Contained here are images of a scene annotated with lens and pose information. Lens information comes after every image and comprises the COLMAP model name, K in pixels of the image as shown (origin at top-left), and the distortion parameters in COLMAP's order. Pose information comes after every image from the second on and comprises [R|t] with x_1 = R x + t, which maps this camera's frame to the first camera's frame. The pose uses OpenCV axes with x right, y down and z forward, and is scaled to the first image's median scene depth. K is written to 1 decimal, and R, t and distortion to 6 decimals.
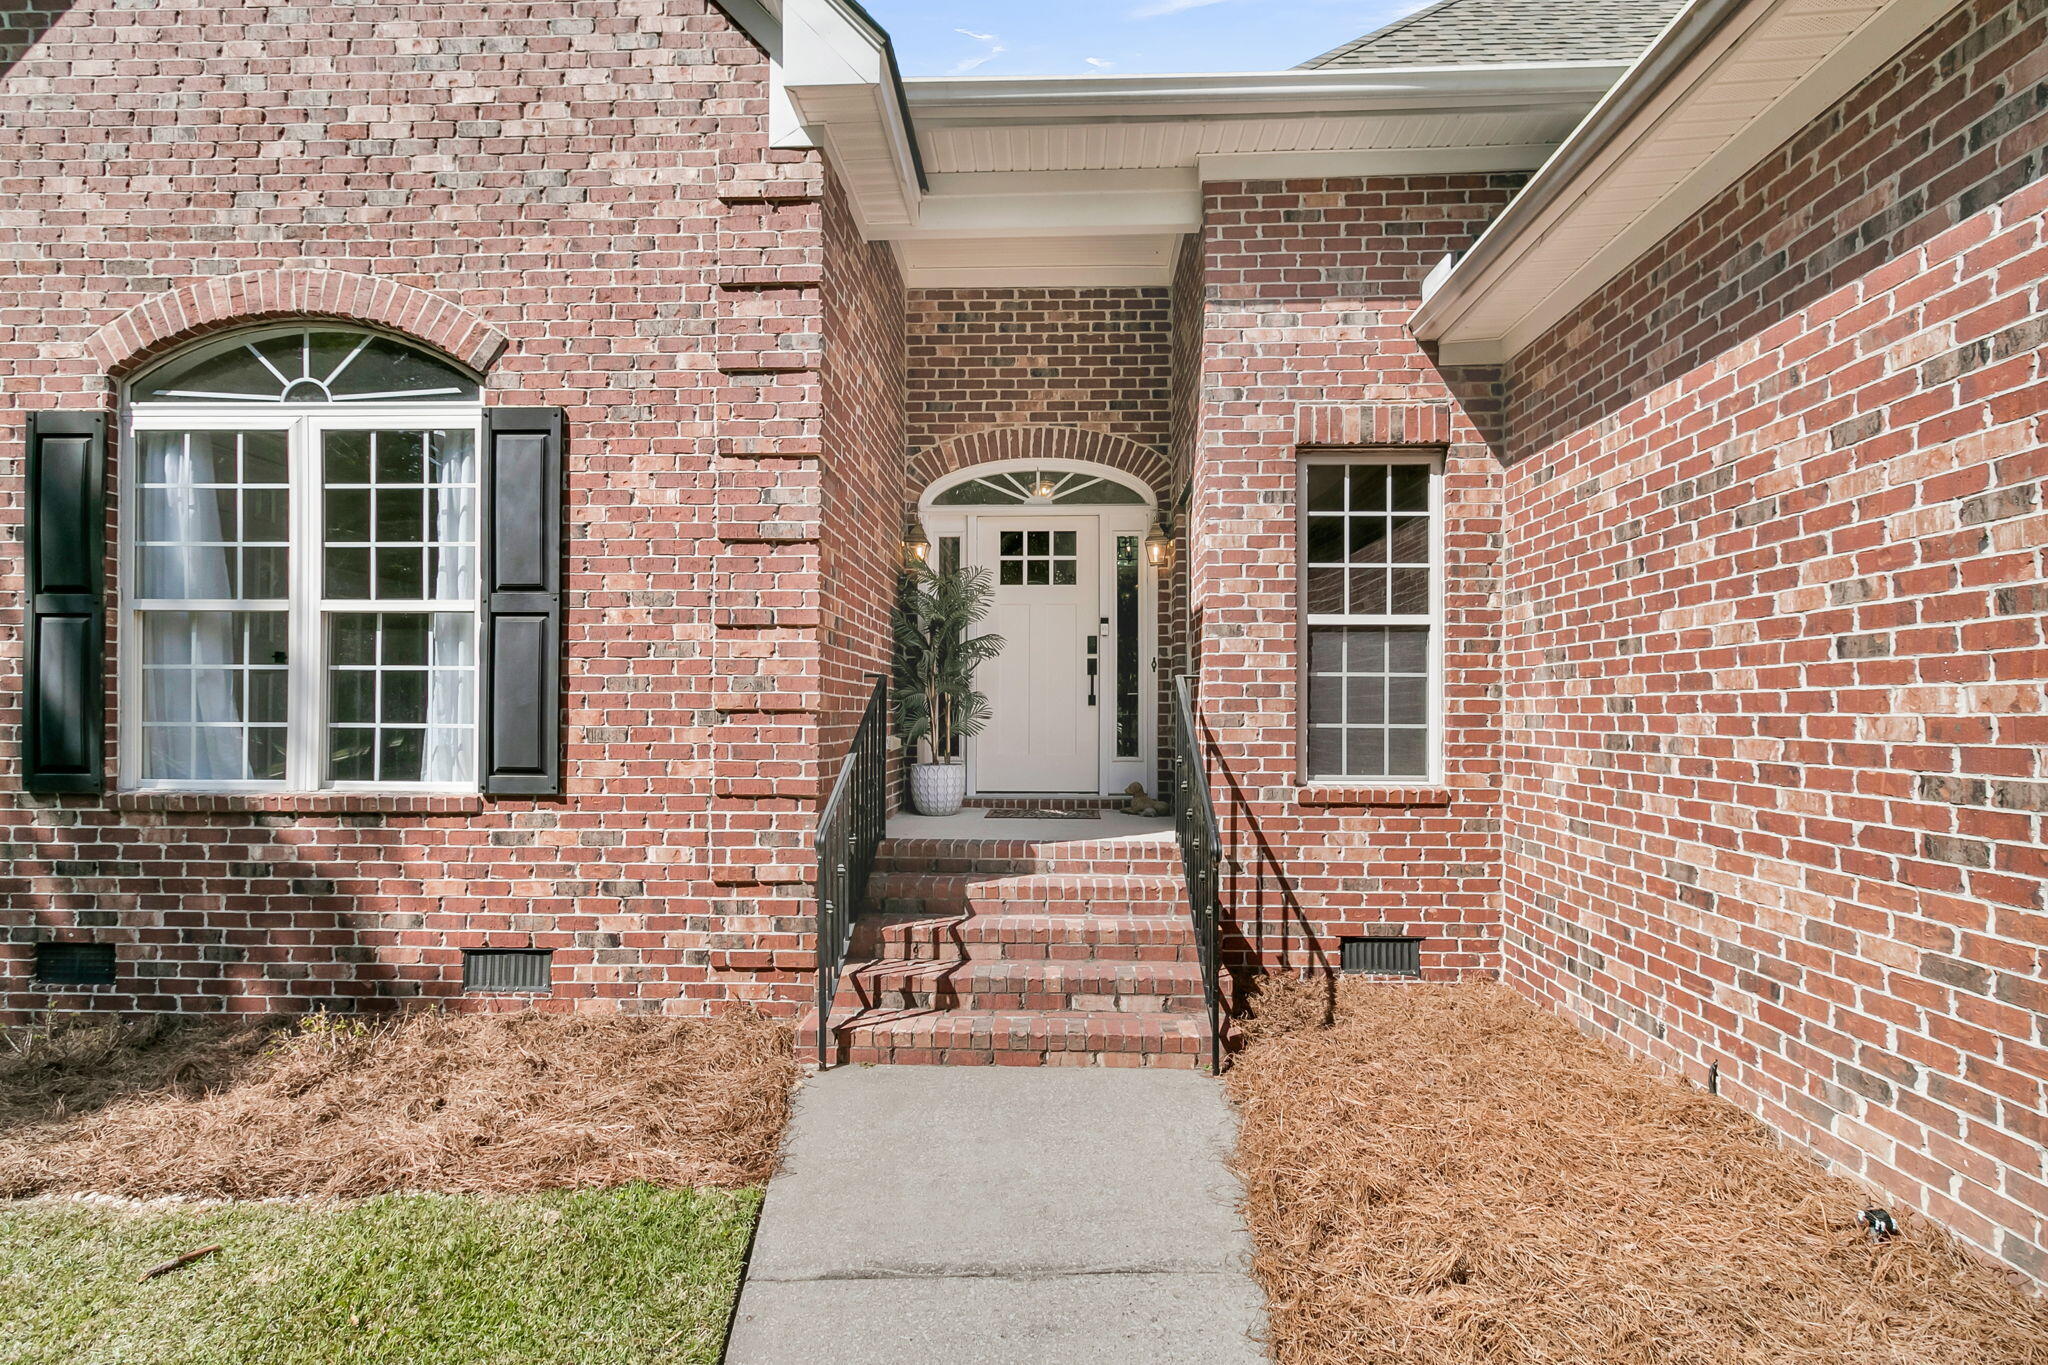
lens RADIAL K [[1005.7, 0, 1009.1], [0, 1005.7, 726.5], [0, 0, 1]] dist [0.005346, 0.000389]
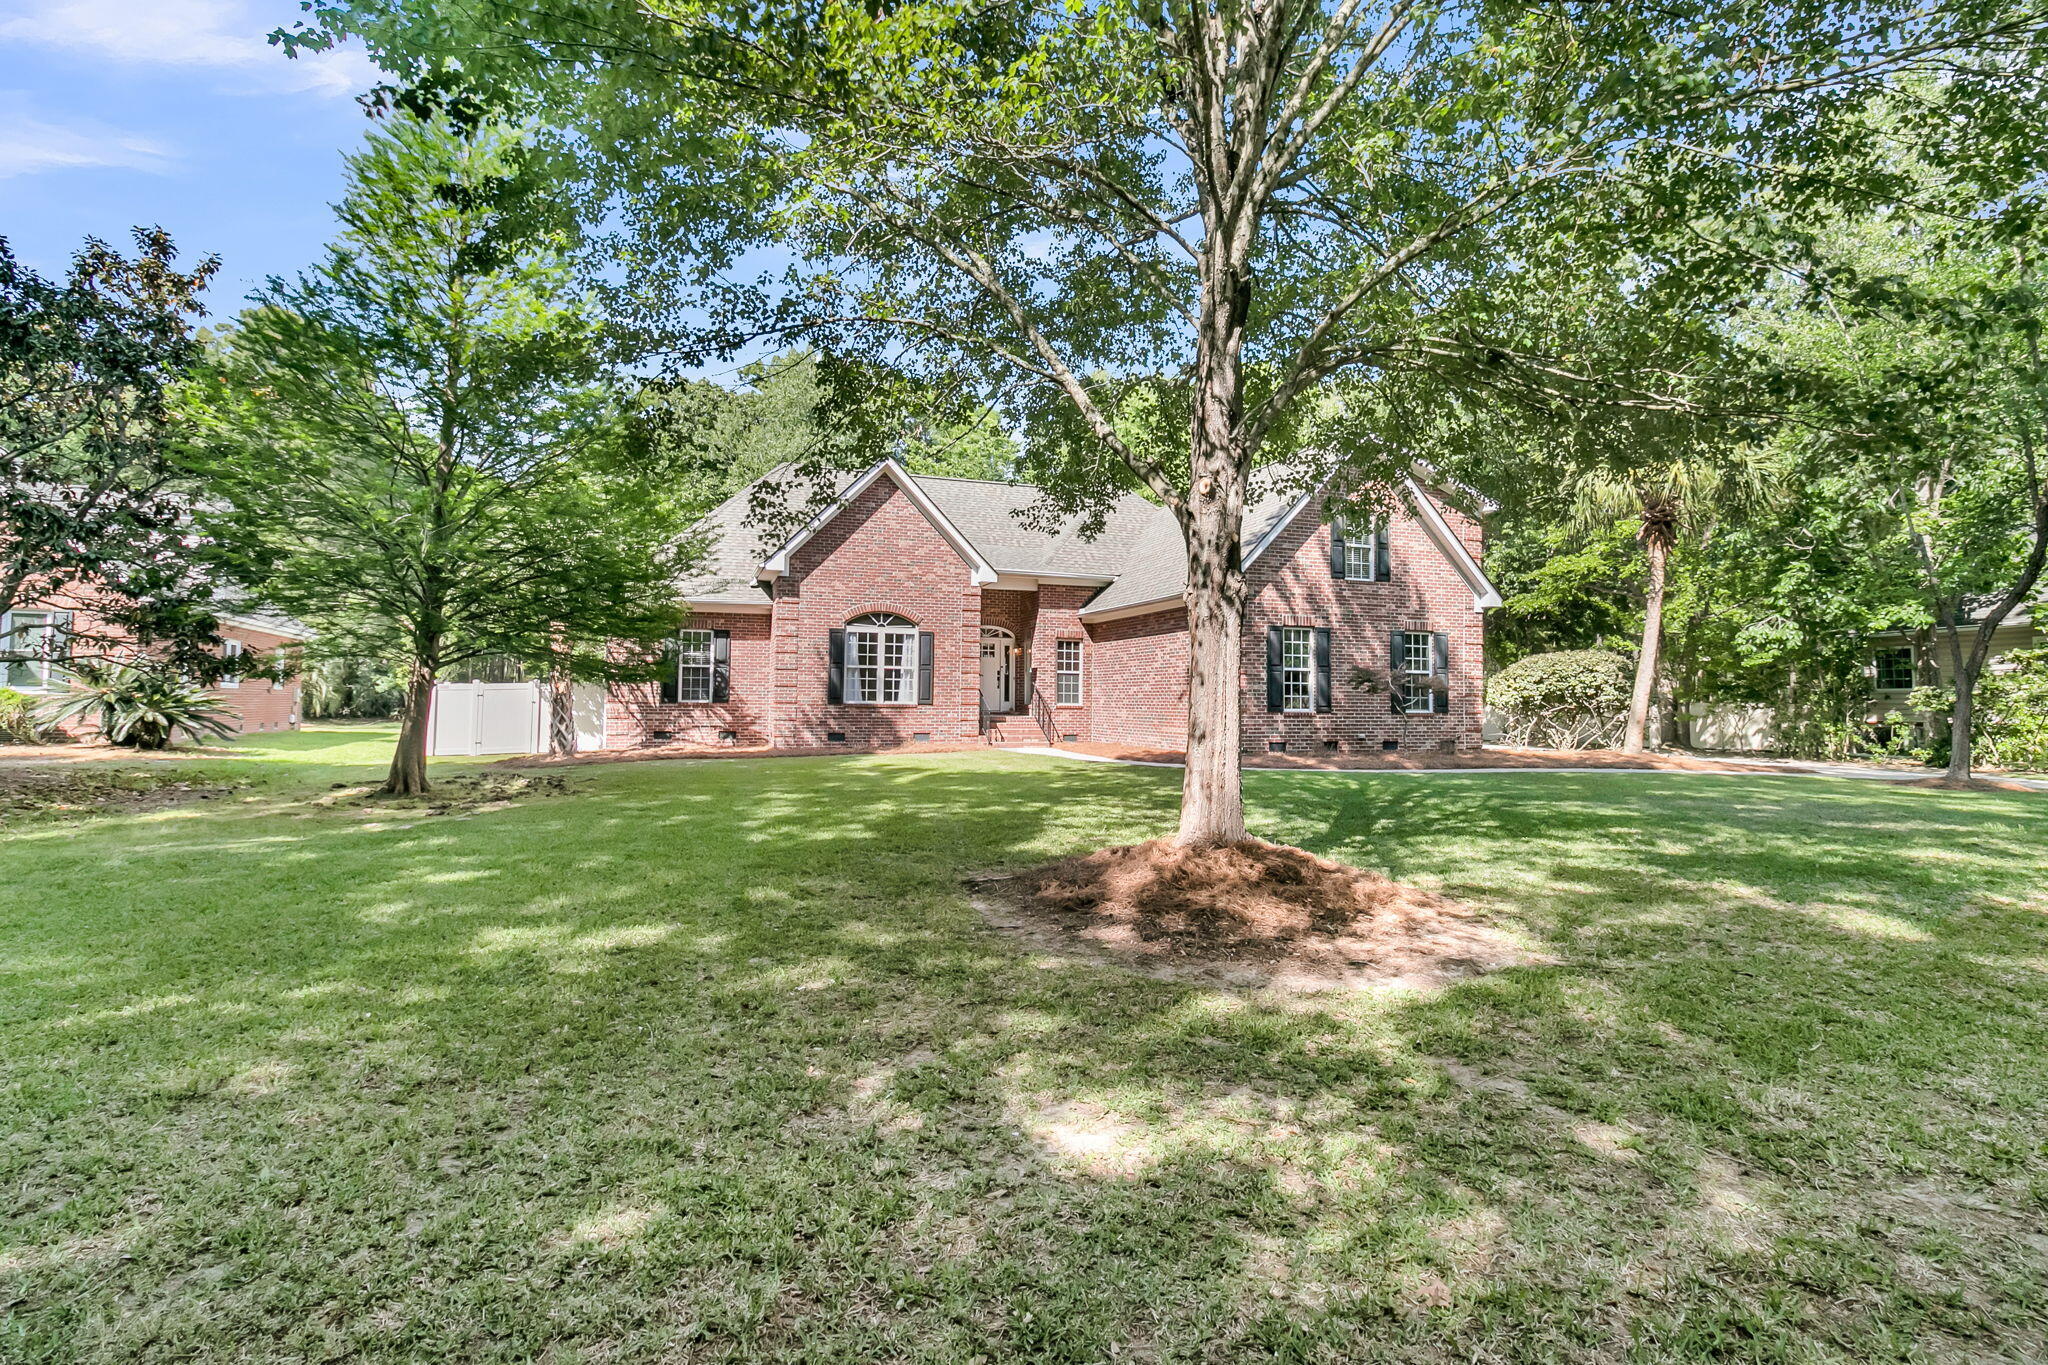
lens RADIAL K [[1005.7, 0, 1035.6], [0, 1005.7, 620.5], [0, 0, 1]] dist [0.005346, 0.000389]
pose [[0.924833, 0.037483, 0.378521, -1.901495], [-0.002810, 0.995779, -0.091741, 0.110538], [-0.380362, 0.083782, 0.921035, -3.994940]]
